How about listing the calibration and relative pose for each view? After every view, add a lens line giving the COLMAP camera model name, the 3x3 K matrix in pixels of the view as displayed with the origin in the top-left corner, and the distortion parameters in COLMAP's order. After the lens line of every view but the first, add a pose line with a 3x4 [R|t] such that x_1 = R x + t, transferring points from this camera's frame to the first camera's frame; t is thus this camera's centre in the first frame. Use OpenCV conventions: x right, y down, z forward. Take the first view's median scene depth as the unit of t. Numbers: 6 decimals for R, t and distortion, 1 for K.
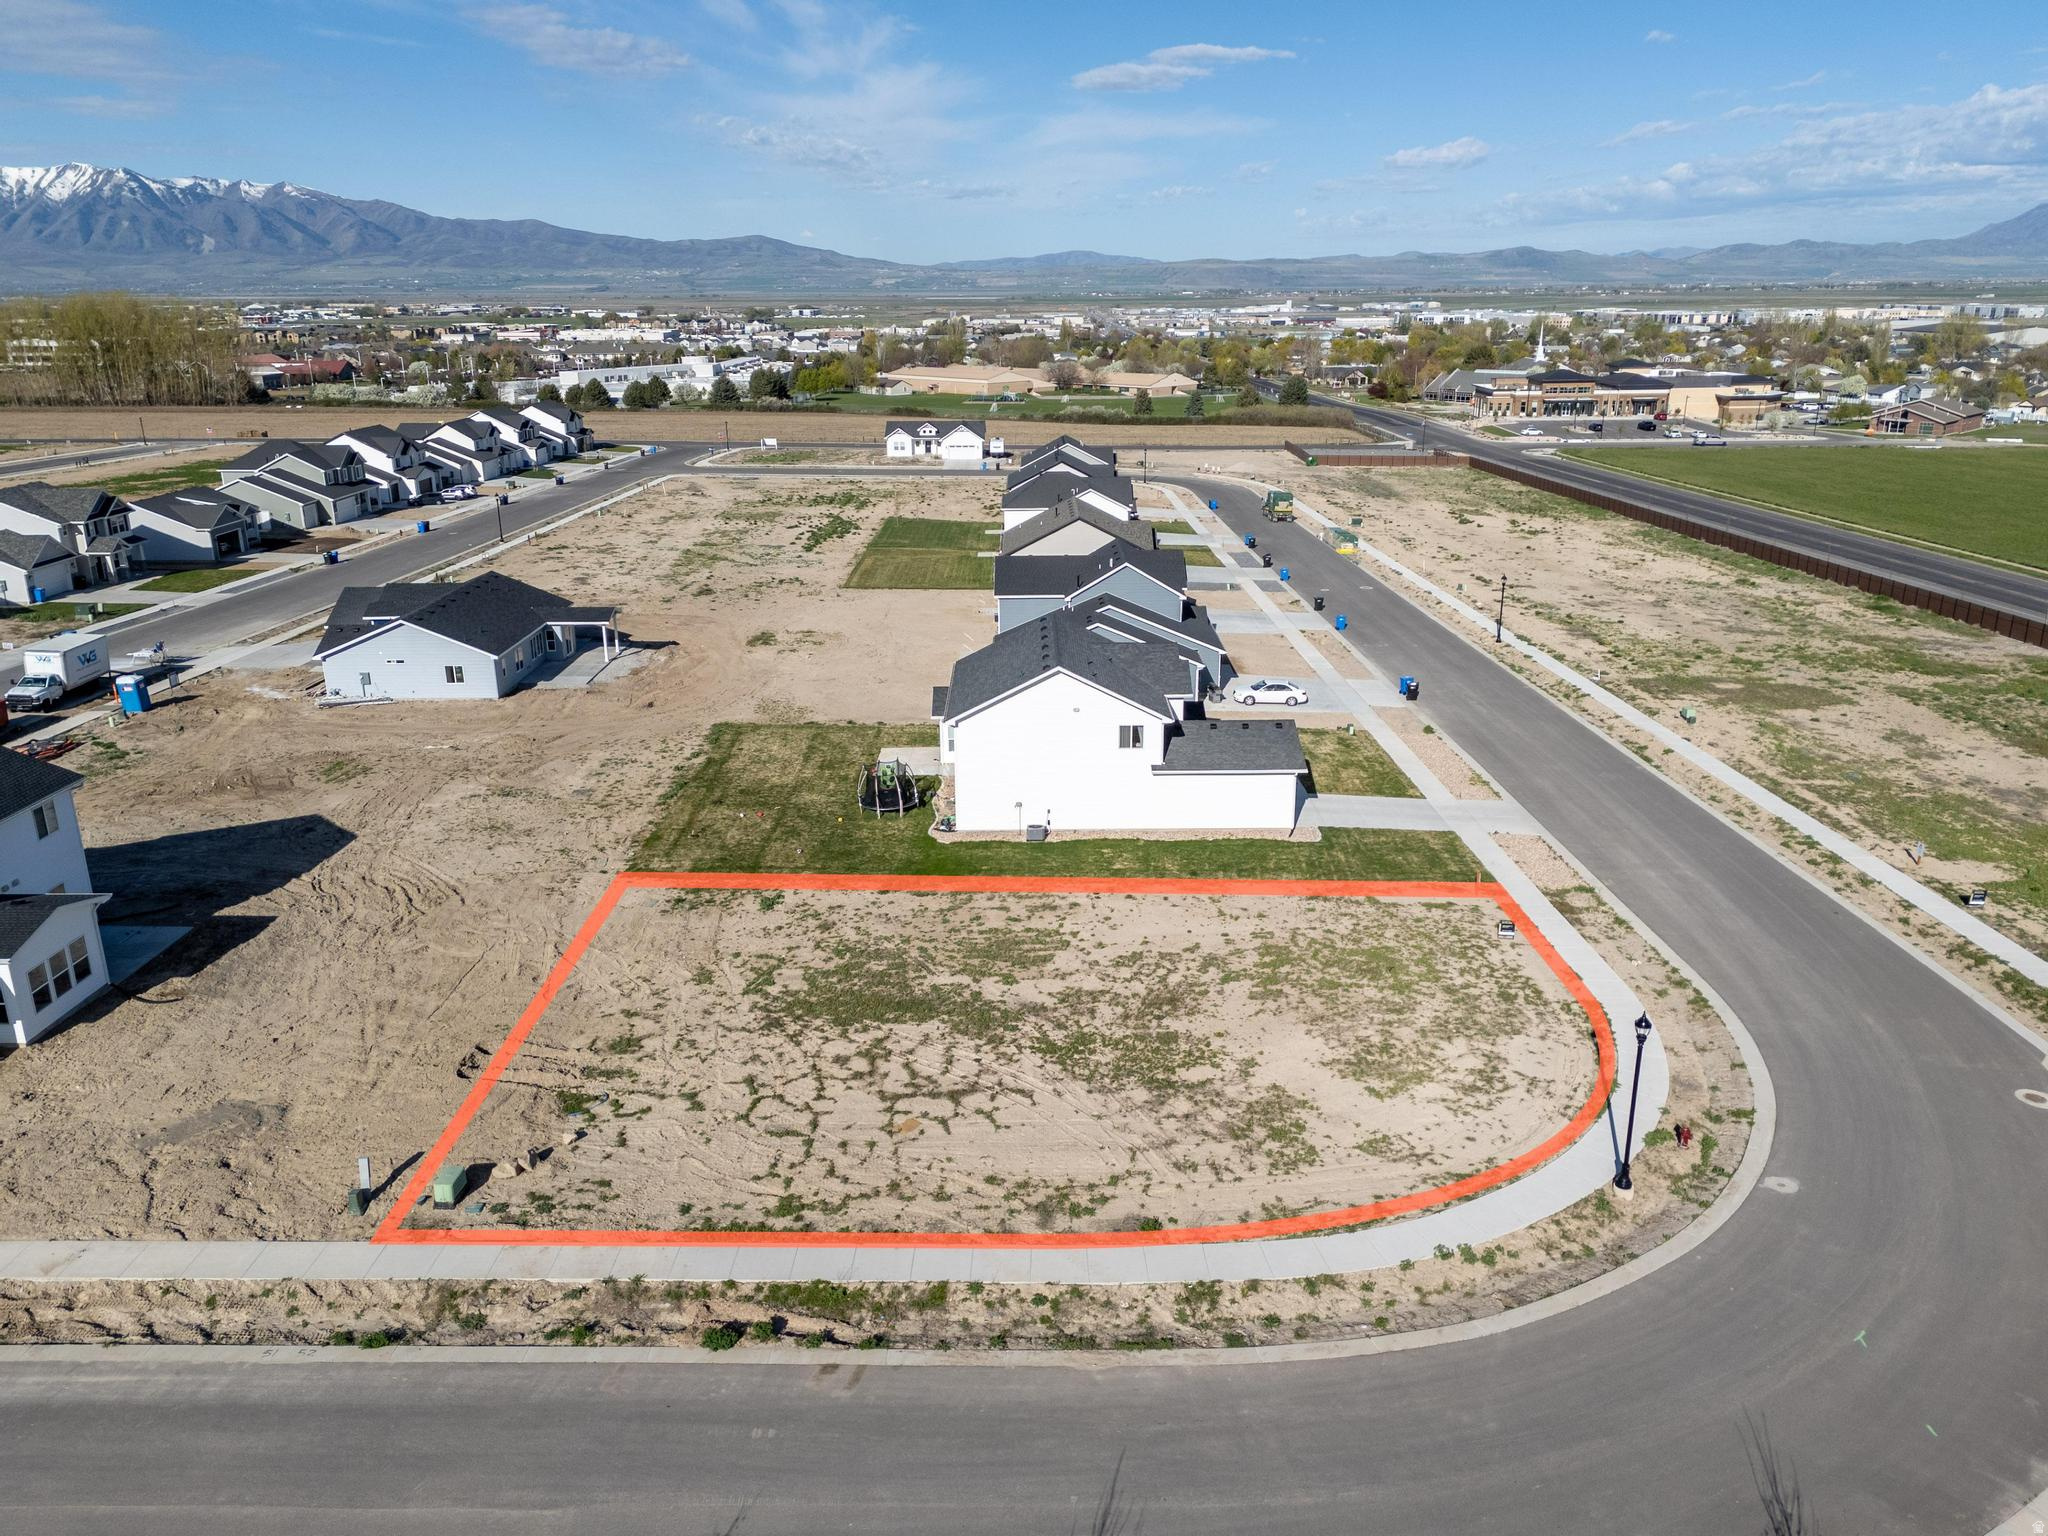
lens RADIAL K [[1505.6, 0, 1033.1], [0, 1505.6, 761.5], [0, 0, 1]] dist [0.100474, -0.100182]
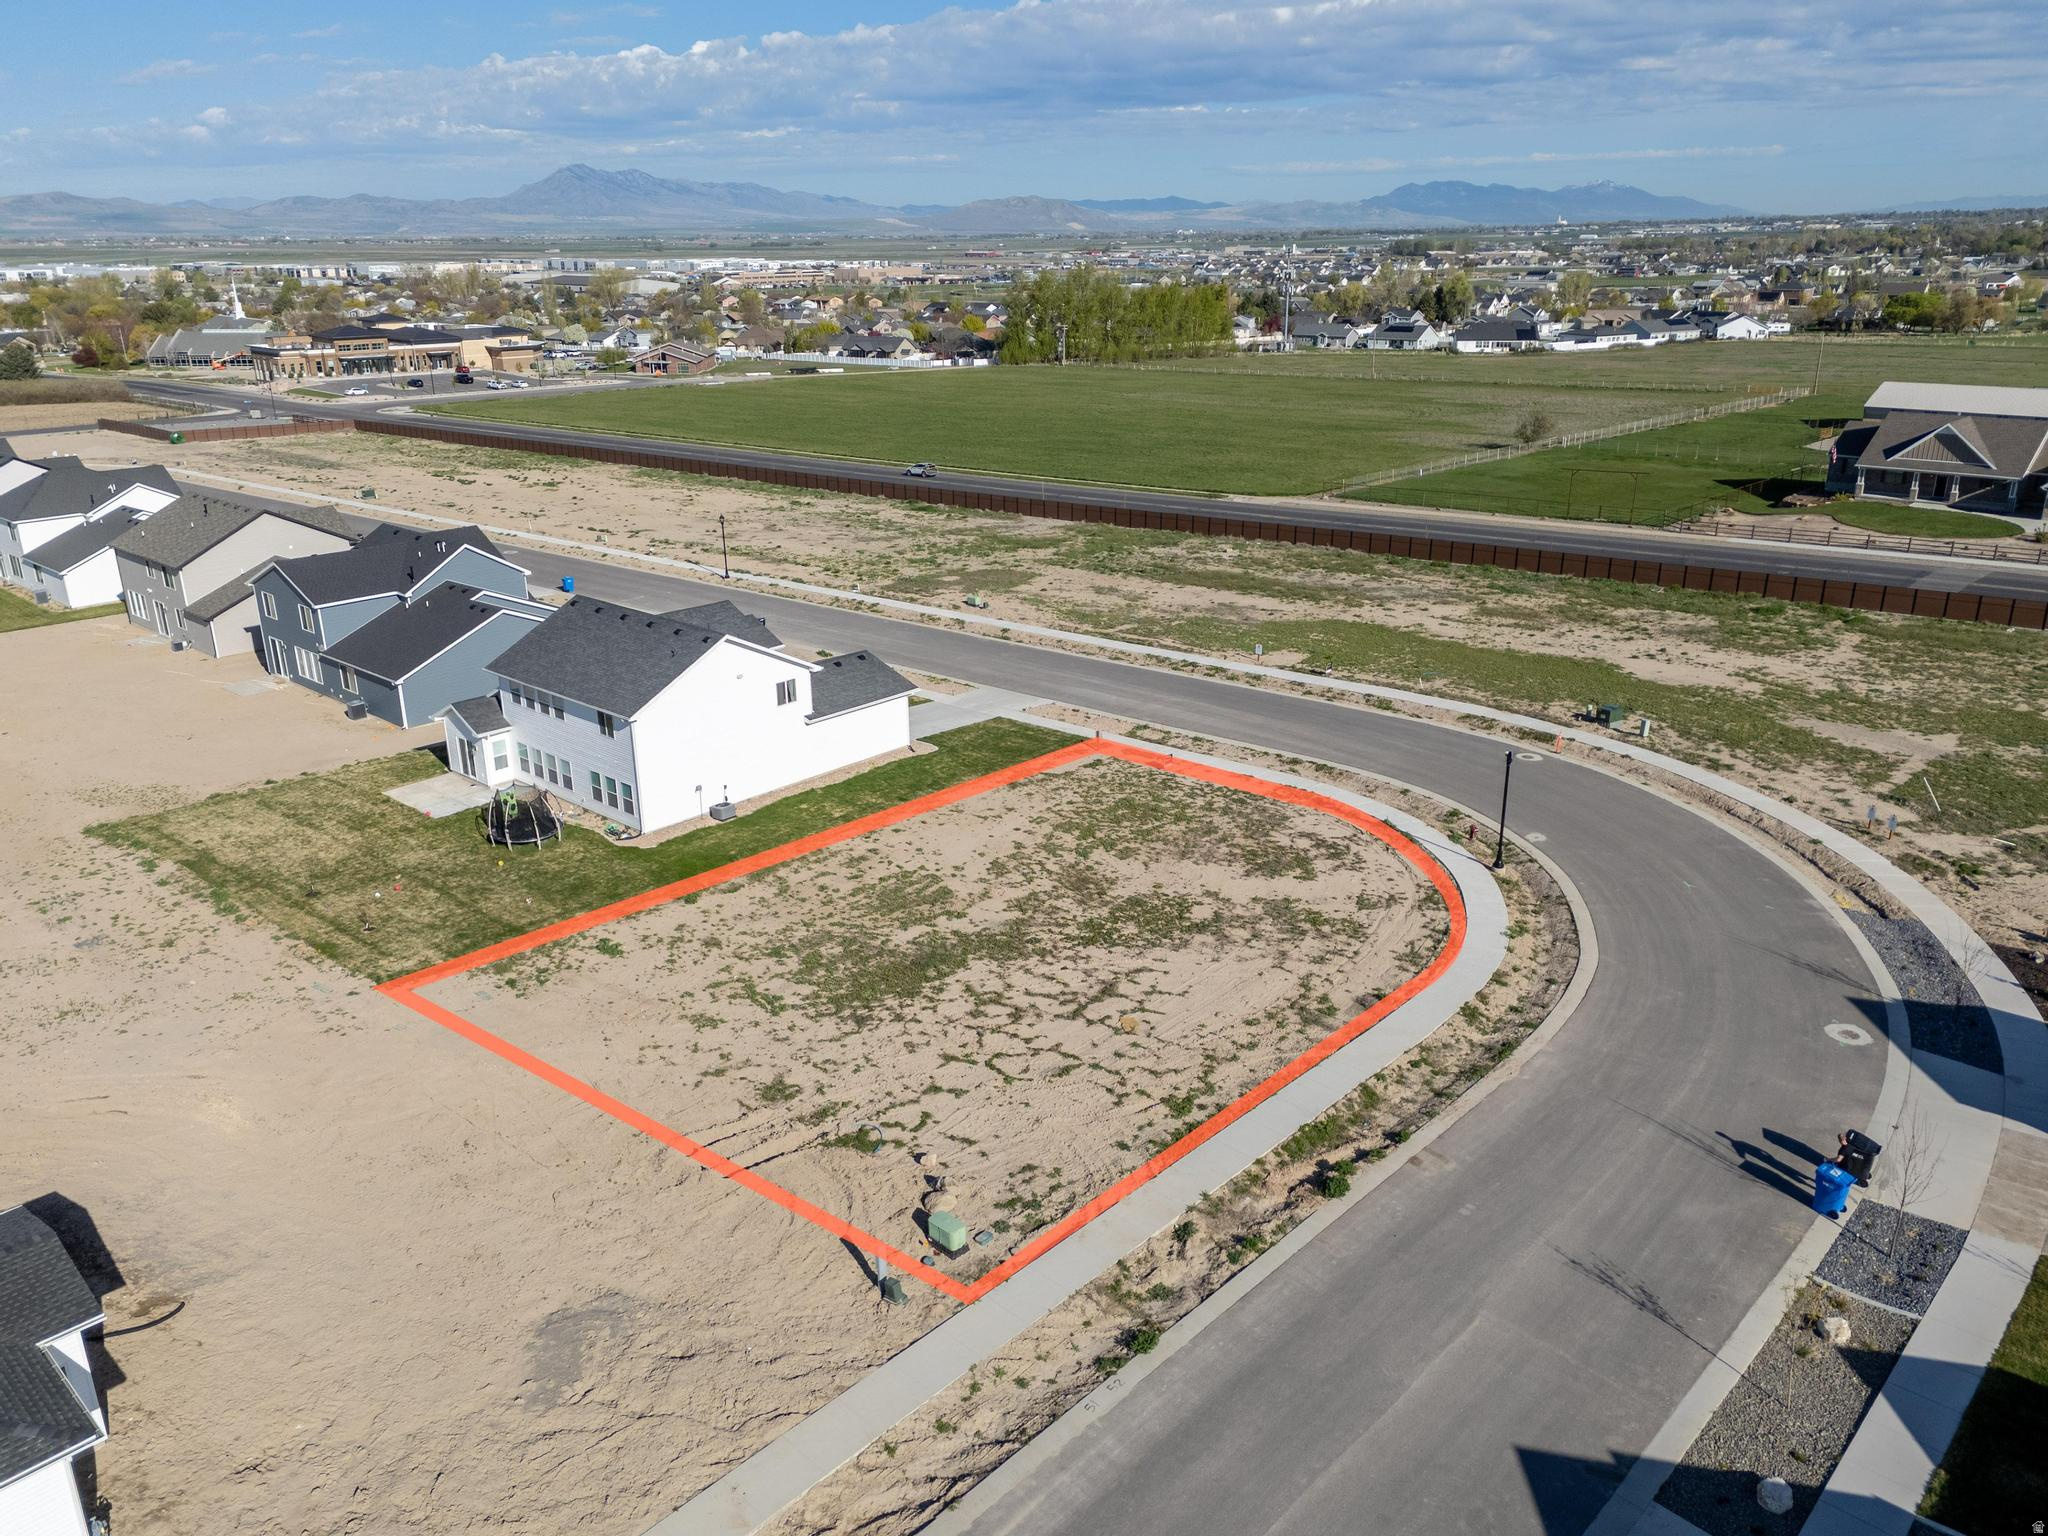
lens RADIAL K [[1505.6, 0, 1033.1], [0, 1505.6, 761.5], [0, 0, 1]] dist [0.100474, -0.100182]
pose [[0.671759, -0.245473, 0.698916, -0.591289], [0.226254, 0.966403, 0.121957, -0.062742], [-0.705372, 0.076206, 0.704729, 0.190151]]
